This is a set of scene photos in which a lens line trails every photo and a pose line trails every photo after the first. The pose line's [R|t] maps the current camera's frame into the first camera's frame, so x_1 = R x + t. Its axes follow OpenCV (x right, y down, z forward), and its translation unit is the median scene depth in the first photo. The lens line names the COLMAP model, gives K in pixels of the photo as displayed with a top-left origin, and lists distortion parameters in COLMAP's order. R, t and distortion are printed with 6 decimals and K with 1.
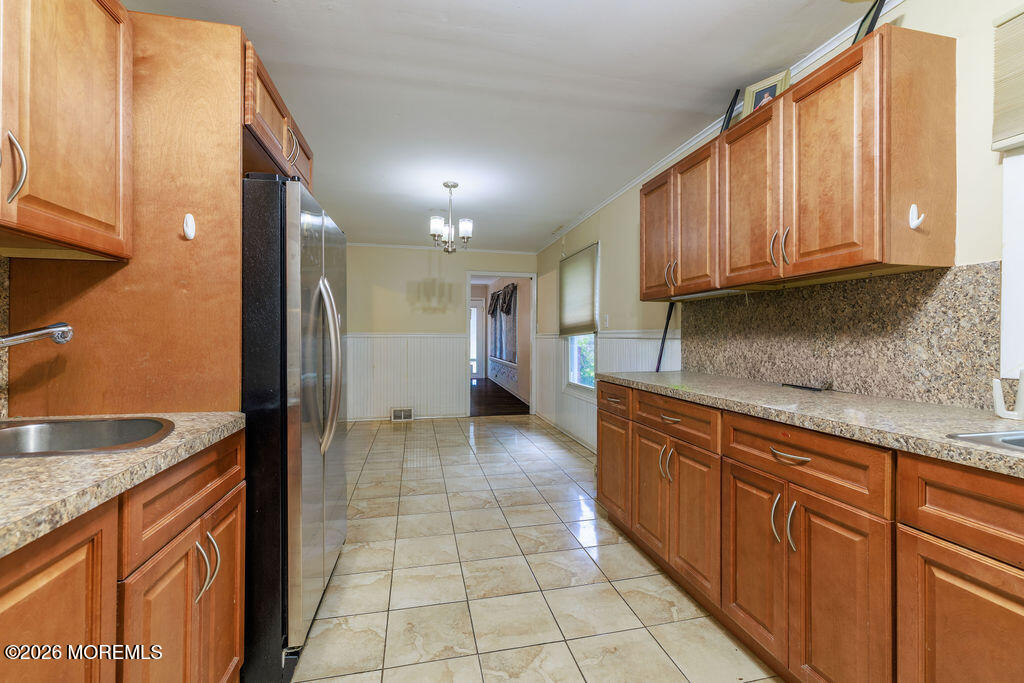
lens RADIAL K [[439.6, 0, 511.8], [0, 439.6, 337.0], [0, 0, 1]] dist [-0.003308, 0.001117]
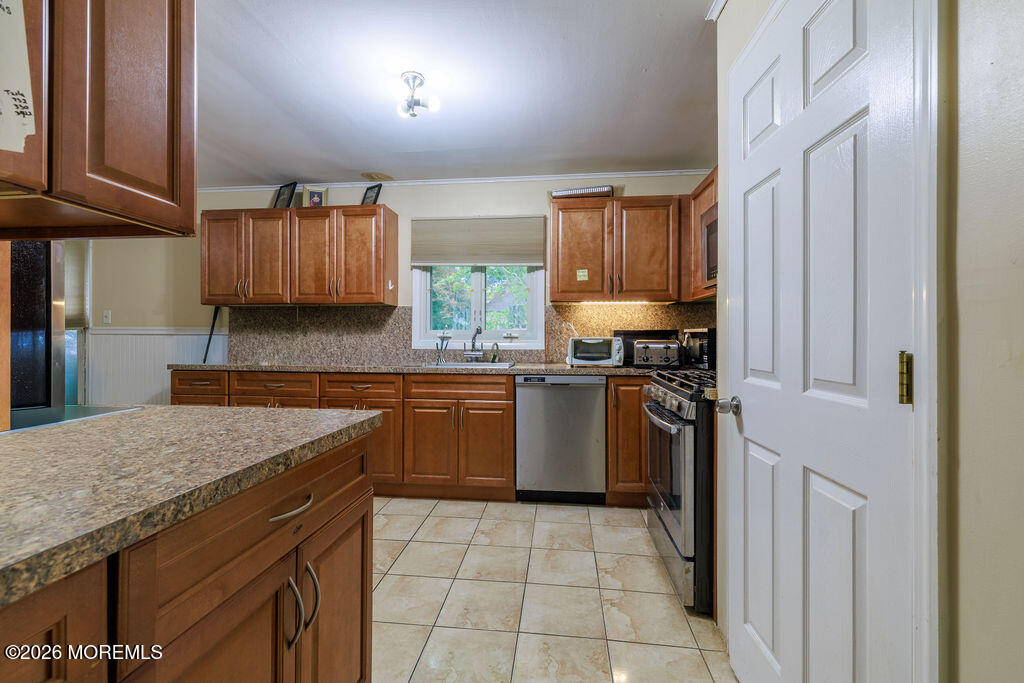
lens RADIAL K [[439.6, 0, 505.9], [0, 439.6, 336.3], [0, 0, 1]] dist [-0.003308, 0.001117]
pose [[0.320695, -0.002071, 0.947180, -0.930987], [-0.002787, 0.999991, 0.003130, 0.002711], [-0.947178, -0.003644, 0.320687, -0.313655]]
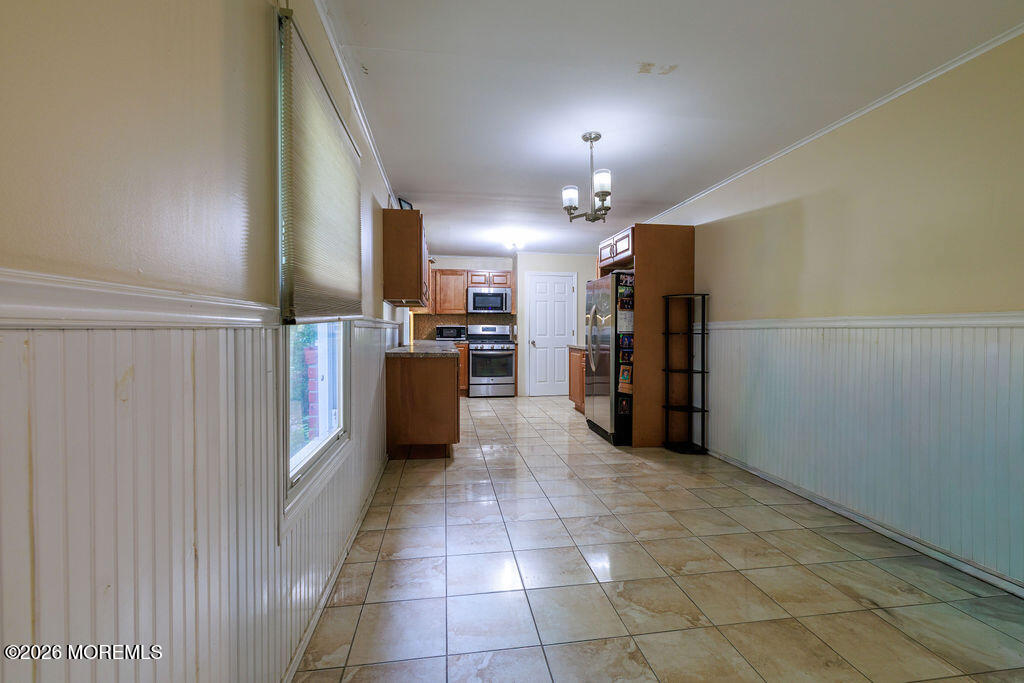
lens RADIAL K [[439.6, 0, 512.0], [0, 439.6, 336.7], [0, 0, 1]] dist [-0.003308, 0.001117]
pose [[-0.997975, -0.008650, 0.063016, -0.087967], [-0.007475, 0.999794, 0.018859, 0.006610], [-0.063166, 0.018350, -0.997834, 3.565078]]
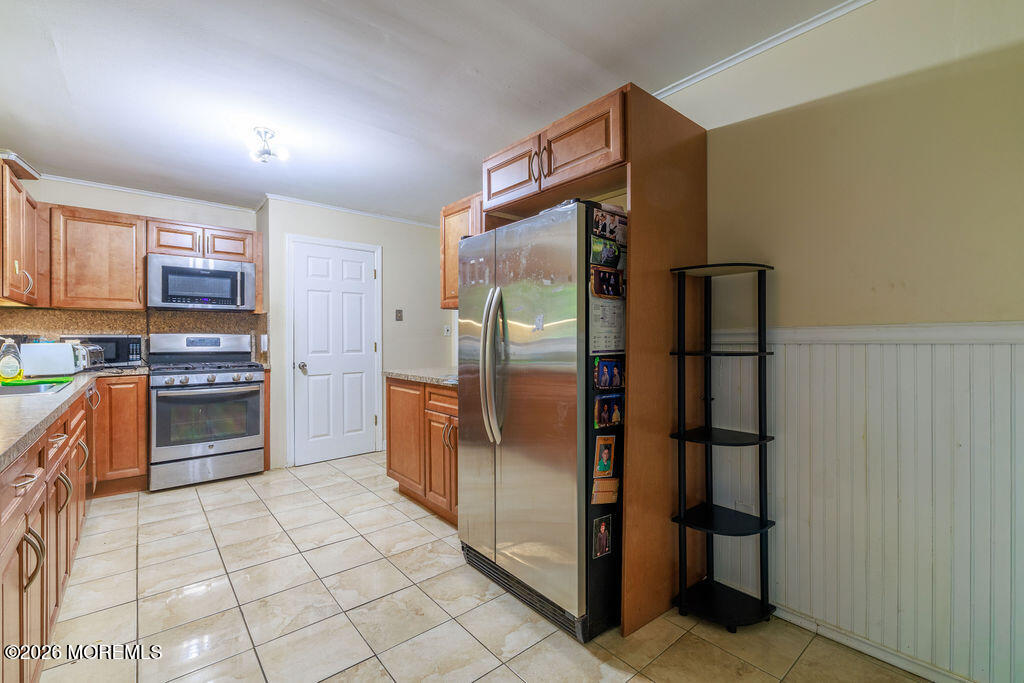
lens RADIAL K [[439.6, 0, 514.7], [0, 439.6, 336.5], [0, 0, 1]] dist [-0.003308, 0.001117]
pose [[-0.883396, -0.004124, -0.468609, 0.062793], [-0.002803, 0.999990, -0.003517, -0.007328], [0.468619, -0.001793, -0.883399, 1.961140]]
